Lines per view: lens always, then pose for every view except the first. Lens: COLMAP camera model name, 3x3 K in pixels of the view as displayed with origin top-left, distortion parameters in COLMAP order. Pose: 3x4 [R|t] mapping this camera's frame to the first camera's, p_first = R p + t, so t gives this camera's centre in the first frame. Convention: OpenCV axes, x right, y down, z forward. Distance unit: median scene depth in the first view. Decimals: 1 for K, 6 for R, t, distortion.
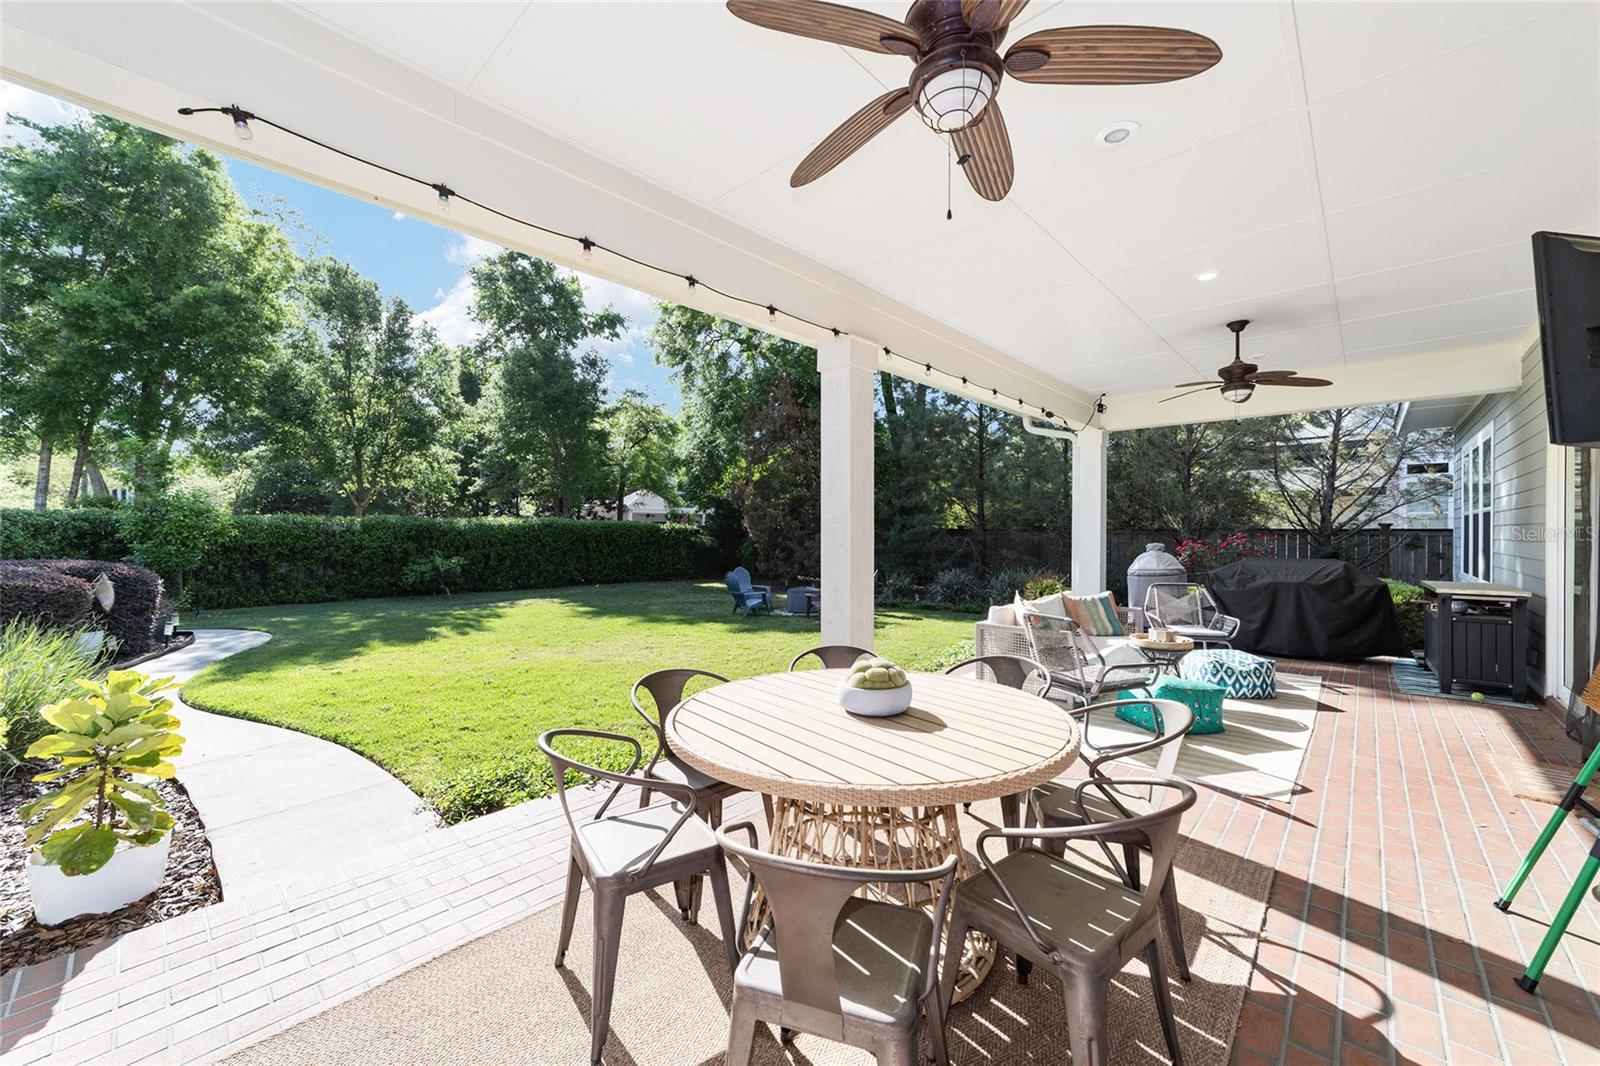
lens RADIAL K [[613.1, 0, 796.8], [0, 613.1, 533.7], [0, 0, 1]] dist [-0.016108, 0.008977]
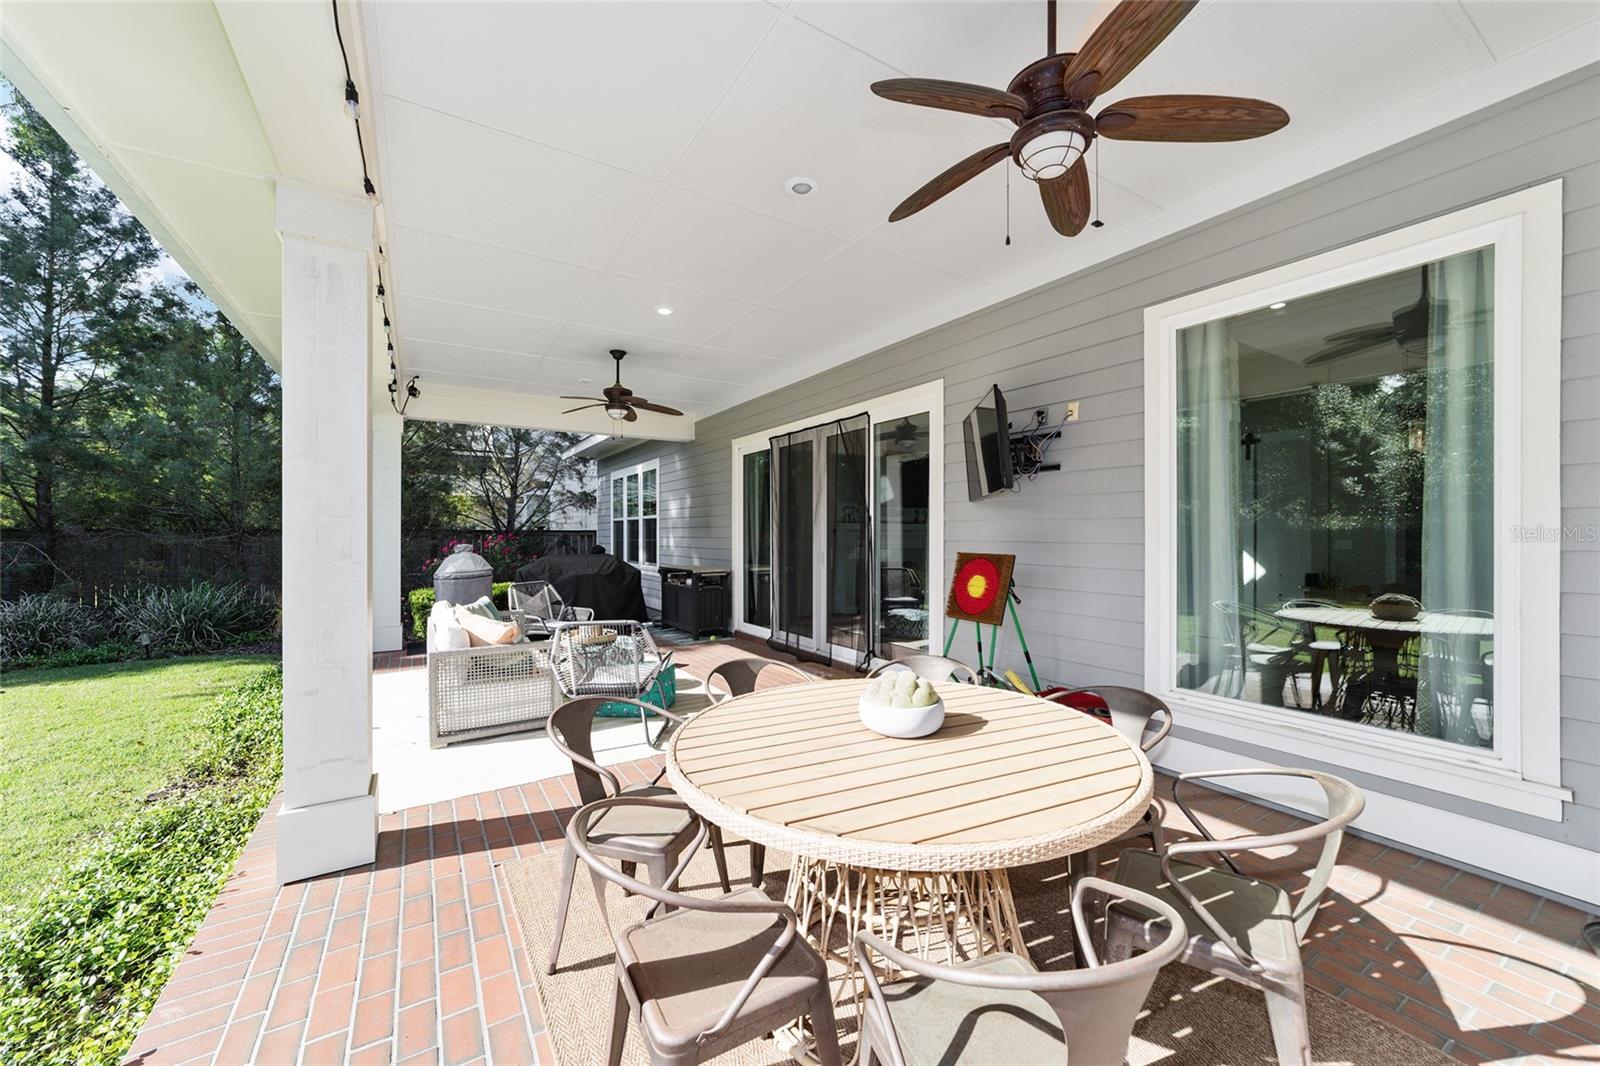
lens RADIAL K [[613.1, 0, 796.8], [0, 613.1, 533.7], [0, 0, 1]] dist [-0.016108, 0.008977]
pose [[0.266413, -0.003525, 0.963852, -0.307783], [0.005711, 0.999982, 0.002078, 0.000050], [-0.963842, 0.004951, 0.266428, 0.363068]]
